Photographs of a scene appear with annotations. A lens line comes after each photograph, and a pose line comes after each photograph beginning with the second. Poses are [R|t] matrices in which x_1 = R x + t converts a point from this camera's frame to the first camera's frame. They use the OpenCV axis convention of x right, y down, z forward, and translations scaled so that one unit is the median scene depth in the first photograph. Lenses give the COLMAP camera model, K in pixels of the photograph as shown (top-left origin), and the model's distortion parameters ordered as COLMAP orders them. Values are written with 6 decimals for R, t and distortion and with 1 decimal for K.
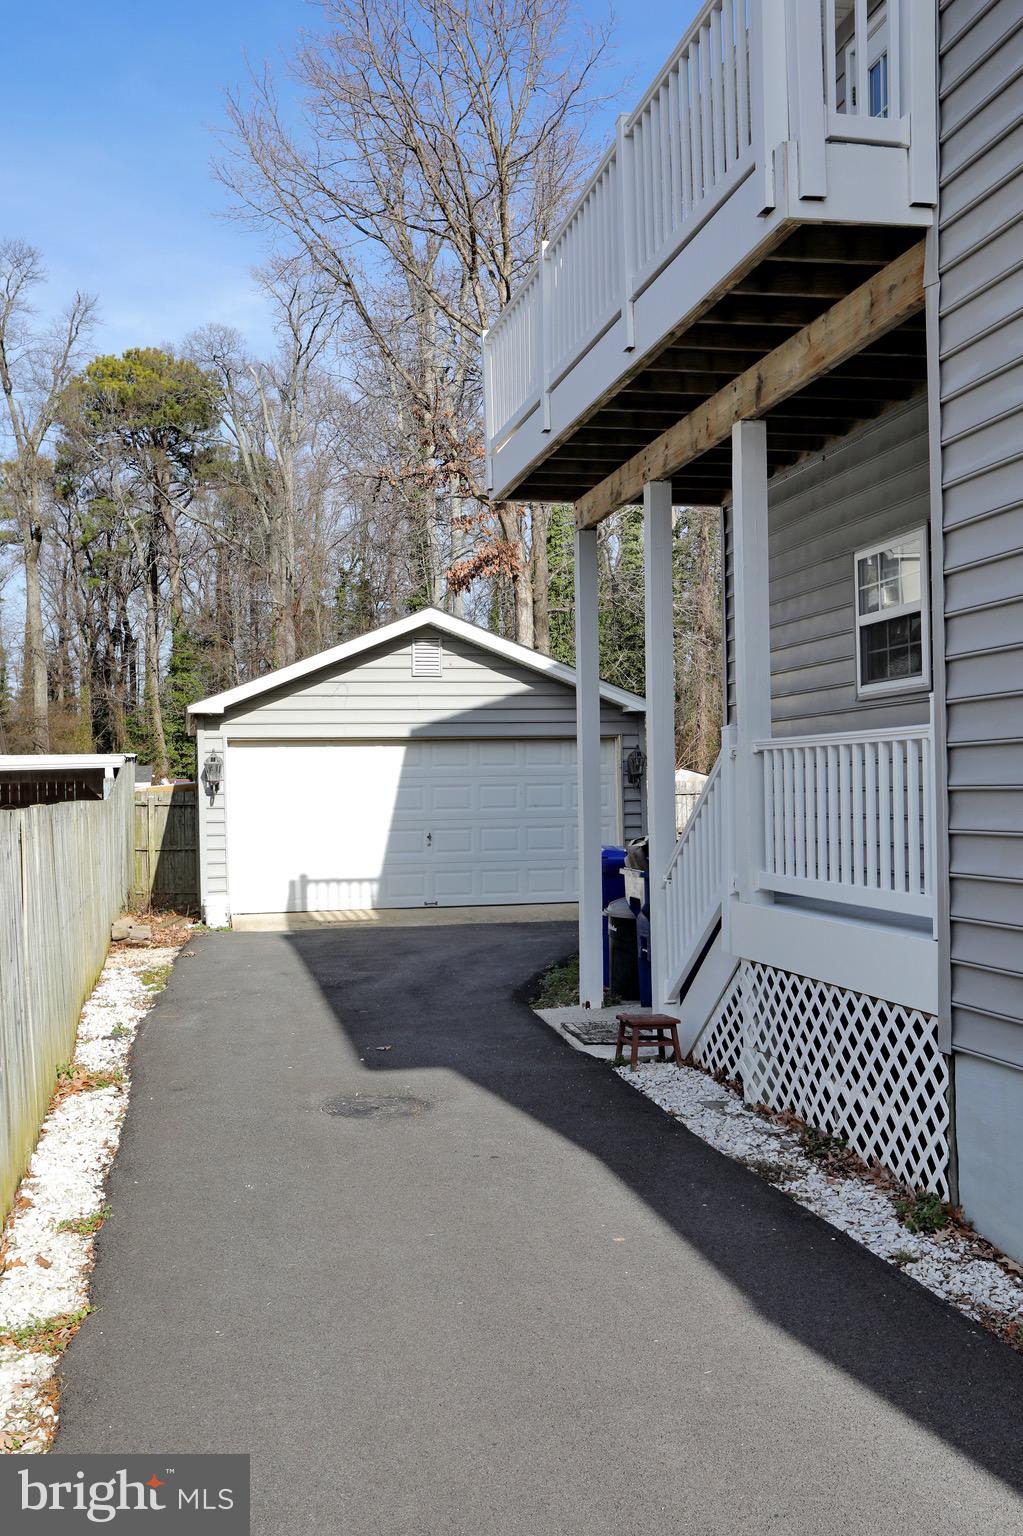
lens RADIAL K [[1446.8, 0, 511.5], [0, 1446.8, 768.0], [0, 0, 1]] dist [0.039934, 0.000522]
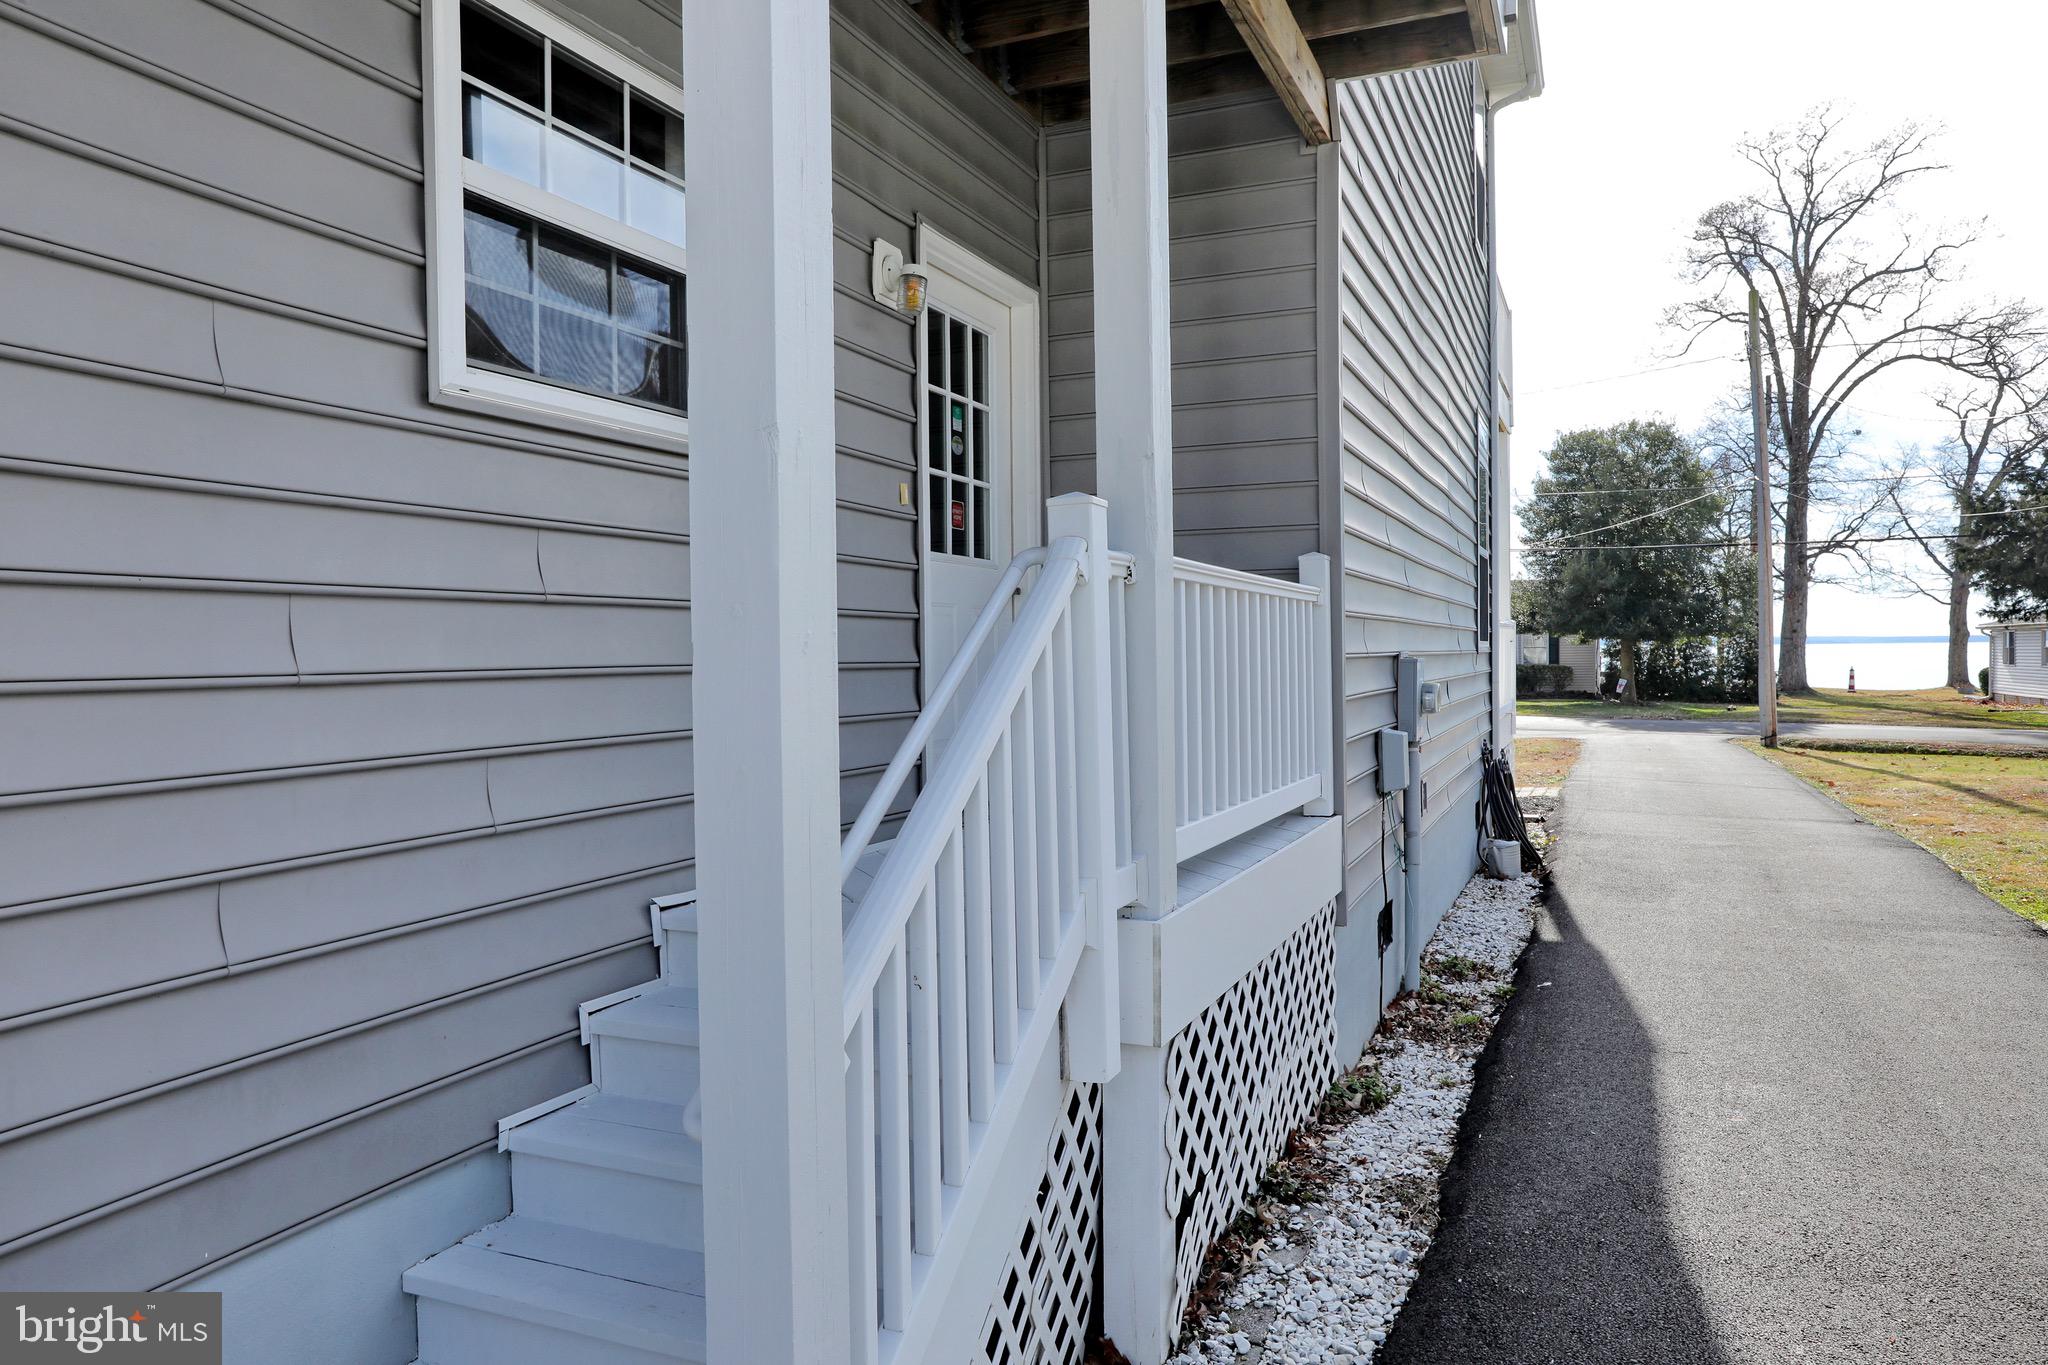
lens RADIAL K [[1363.6, 0, 1024.0], [0, 1363.6, 682.5], [0, 0, 1]] dist [0.006194, 0.003285]
pose [[-0.811672, 0.023572, 0.583638, -0.071200], [0.024191, 0.999685, -0.006733, 0.033528], [-0.583613, 0.008654, -0.811986, 1.892046]]
